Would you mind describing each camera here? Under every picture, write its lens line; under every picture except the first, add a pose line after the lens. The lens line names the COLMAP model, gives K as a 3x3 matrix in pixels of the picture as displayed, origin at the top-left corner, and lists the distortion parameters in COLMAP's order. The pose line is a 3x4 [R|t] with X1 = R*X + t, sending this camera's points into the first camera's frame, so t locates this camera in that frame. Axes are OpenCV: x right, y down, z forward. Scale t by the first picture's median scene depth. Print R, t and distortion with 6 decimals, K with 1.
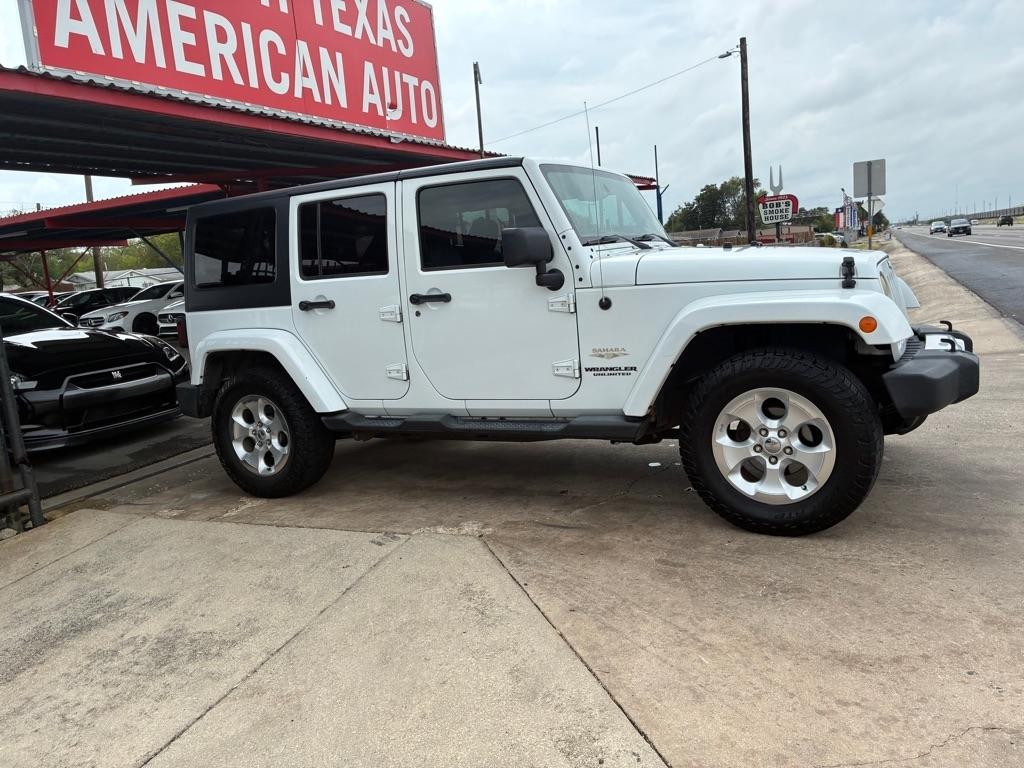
lens RADIAL K [[770.8, 0, 510.1], [0, 770.8, 386.3], [0, 0, 1]] dist [0.053502, -0.069474]
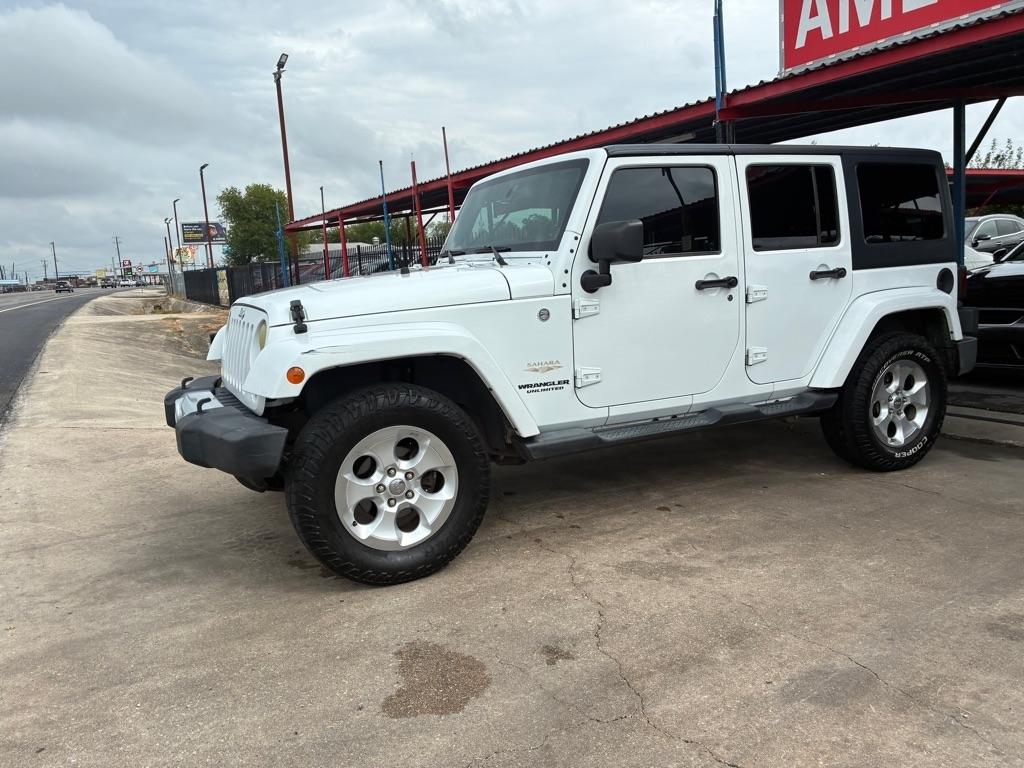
lens RADIAL K [[770.8, 0, 520.2], [0, 770.8, 377.6], [0, 0, 1]] dist [0.053502, -0.069474]
pose [[-0.551559, 0.236063, -0.800035, 1.073737], [-0.029267, 0.953052, 0.301390, -0.375496], [0.833622, 0.189649, -0.518755, 1.779860]]
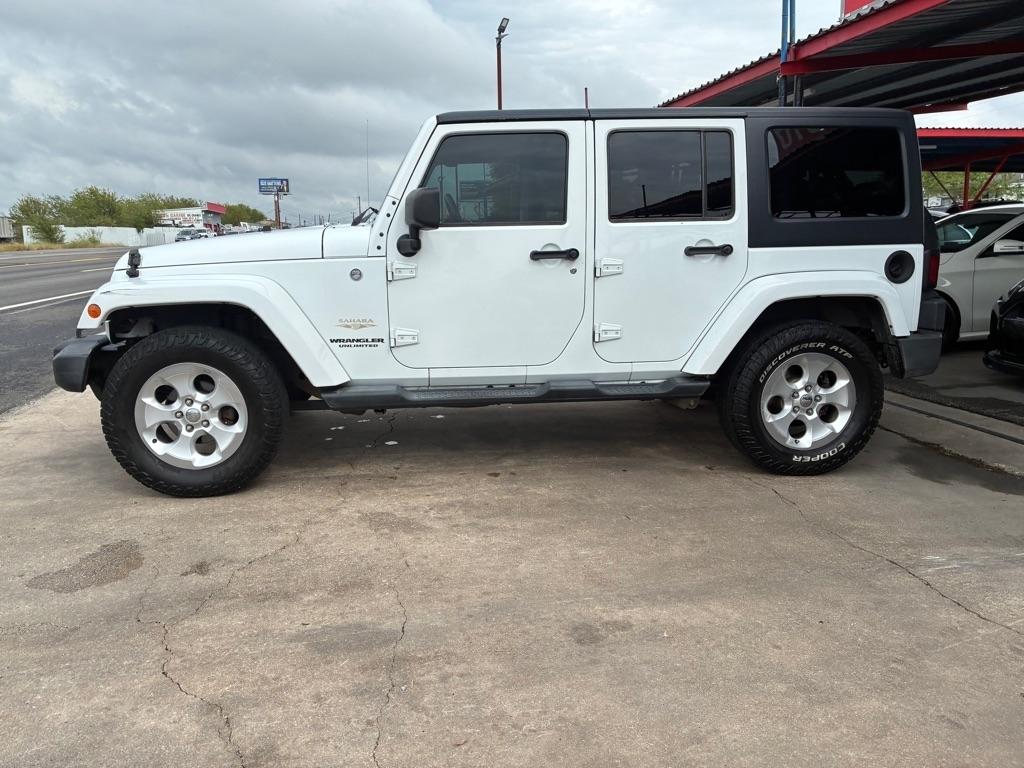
lens RADIAL K [[770.8, 0, 501.3], [0, 770.8, 378.3], [0, 0, 1]] dist [0.053502, -0.069474]
pose [[-0.812639, 0.202172, -0.546575, 0.722409], [-0.005469, 0.935208, 0.354055, -0.396068], [0.582742, 0.290709, -0.758881, 2.196893]]
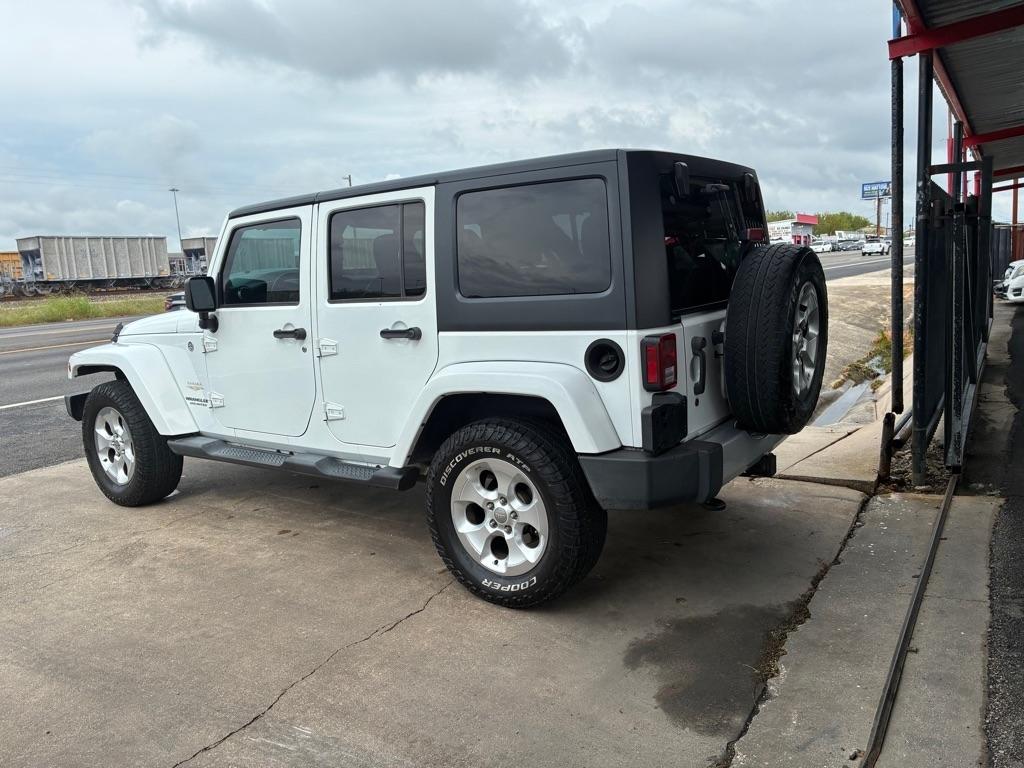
lens RADIAL K [[770.8, 0, 519.8], [0, 770.8, 387.2], [0, 0, 1]] dist [0.053502, -0.069474]
pose [[-0.983830, 0.126507, 0.126785, -0.322650], [0.159228, 0.941905, 0.295740, -0.385465], [-0.082006, 0.311145, -0.946818, 2.419042]]
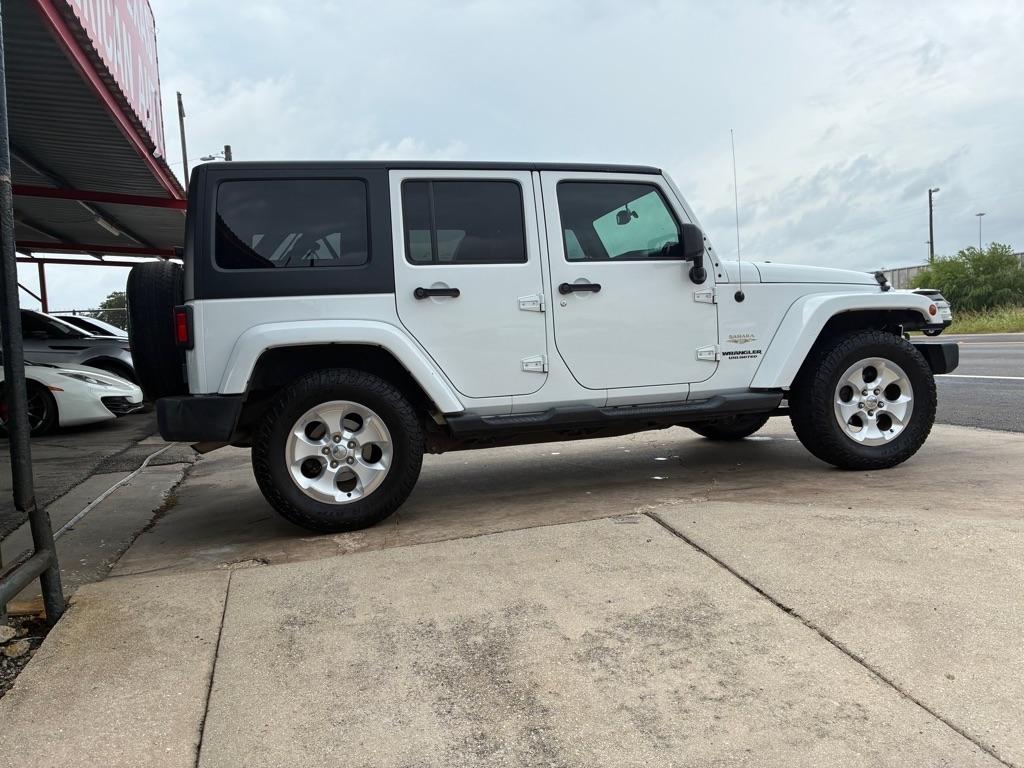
lens RADIAL K [[770.8, 0, 501.5], [0, 770.8, 396.3], [0, 0, 1]] dist [0.053502, -0.069474]
pose [[0.750966, -0.001453, 0.660340, -0.903764], [0.089668, 0.990960, -0.099794, 0.125752], [-0.654225, 0.134153, 0.744307, 0.357076]]
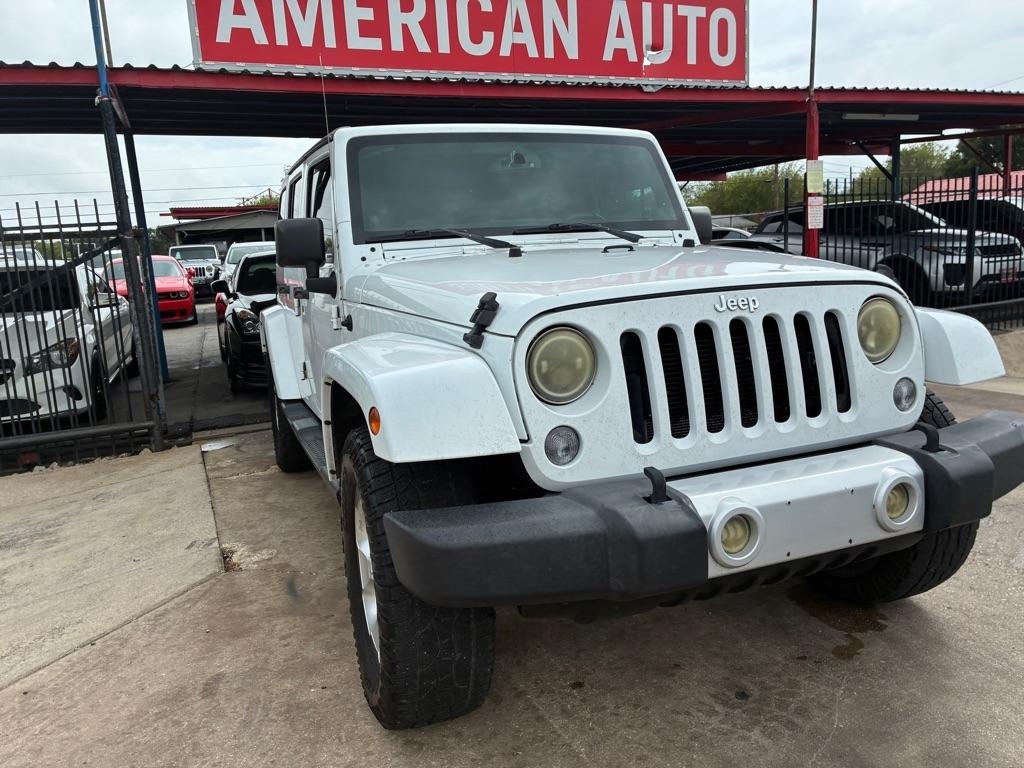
lens RADIAL K [[770.8, 0, 520.7], [0, 770.8, 387.3], [0, 0, 1]] dist [0.053502, -0.069474]
pose [[0.766347, 0.152630, -0.624033, 0.705208], [-0.109674, 0.988190, 0.107012, -0.139101], [0.632997, -0.013568, 0.774036, 0.499074]]
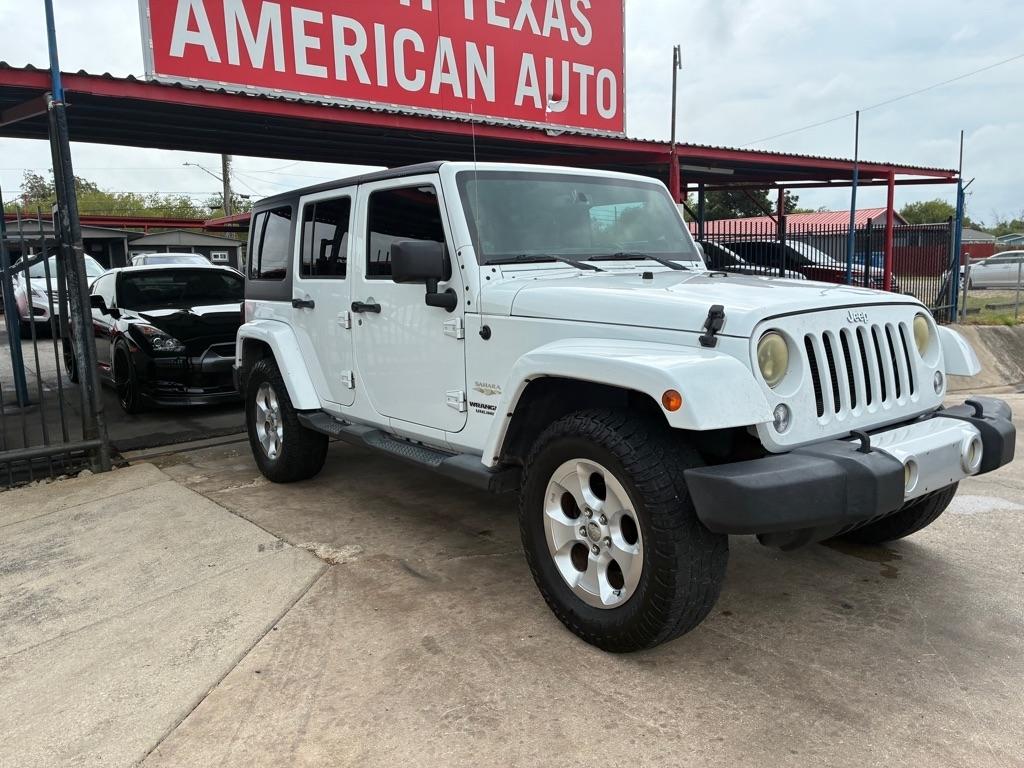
lens RADIAL K [[770.8, 0, 514.6], [0, 770.8, 384.6], [0, 0, 1]] dist [0.053502, -0.069474]
pose [[0.910942, 0.121958, -0.394096, 0.485865], [-0.115183, 0.992502, 0.040898, -0.084750], [0.396129, 0.008137, 0.918159, 0.201495]]
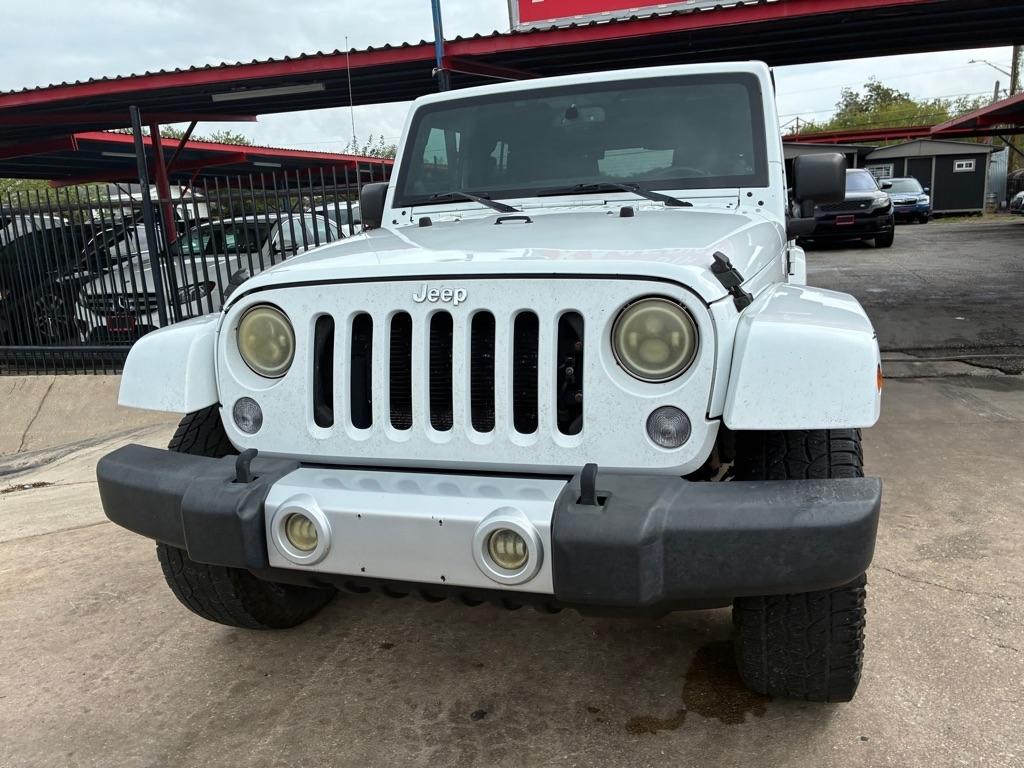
lens RADIAL K [[770.8, 0, 518.6], [0, 770.8, 384.3], [0, 0, 1]] dist [0.053502, -0.069474]
pose [[0.202114, 0.282171, -0.937832, 0.945972], [-0.114604, 0.957831, 0.263489, -0.230791], [0.972634, 0.054224, 0.225929, 0.932826]]
